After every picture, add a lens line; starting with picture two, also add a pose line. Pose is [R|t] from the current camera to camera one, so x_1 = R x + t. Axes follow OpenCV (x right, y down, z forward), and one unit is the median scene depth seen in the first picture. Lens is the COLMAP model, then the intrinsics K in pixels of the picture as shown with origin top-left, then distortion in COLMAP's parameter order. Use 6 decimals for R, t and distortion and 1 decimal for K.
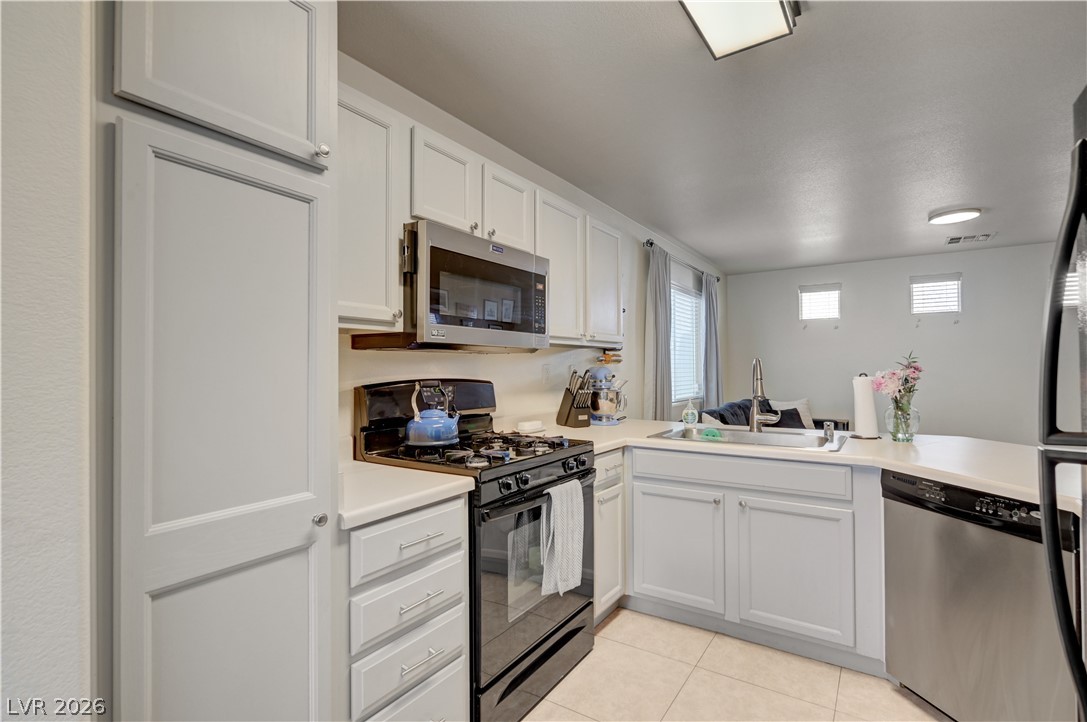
lens RADIAL K [[500.9, 0, 562.4], [0, 500.9, 360.5], [0, 0, 1]] dist [-0.007340, 0.001524]
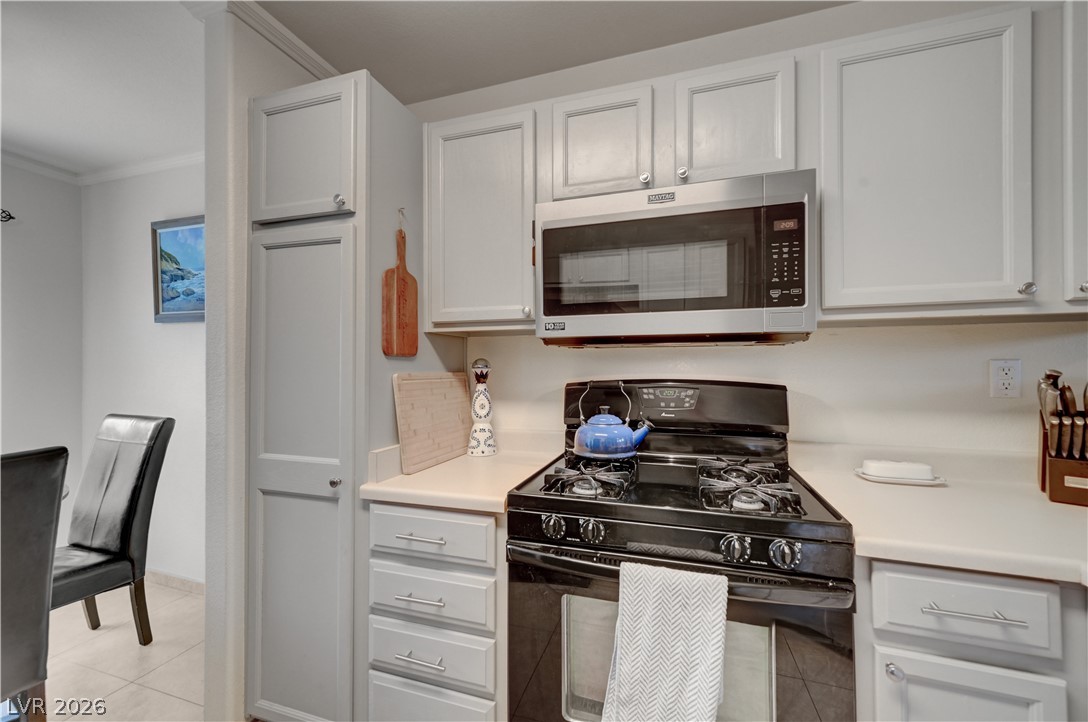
lens RADIAL K [[432.6, 0, 543.2], [0, 432.6, 360.5], [0, 0, 1]] dist [0.000754, 0.000886]
pose [[0.249722, -0.009487, -0.968271, 0.336661], [0.015465, 0.999864, -0.005808, 0.006286], [0.968194, -0.013524, 0.249834, 0.557334]]
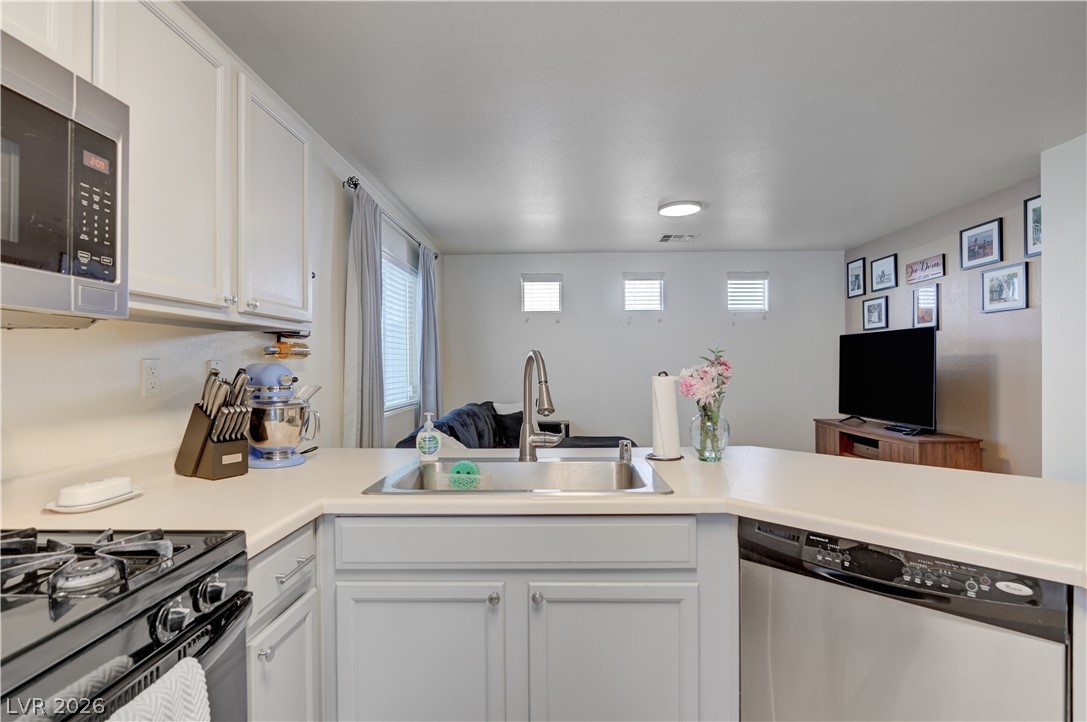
lens RADIAL K [[541.3, 0, 545.1], [0, 541.3, 364.9], [0, 0, 1]] dist [-0.015891, 0.000723]
pose [[0.859873, -0.001170, 0.510506, 0.042137], [-0.005714, 0.999913, 0.011916, 0.007127], [-0.510475, -0.013163, 0.859792, 0.410750]]
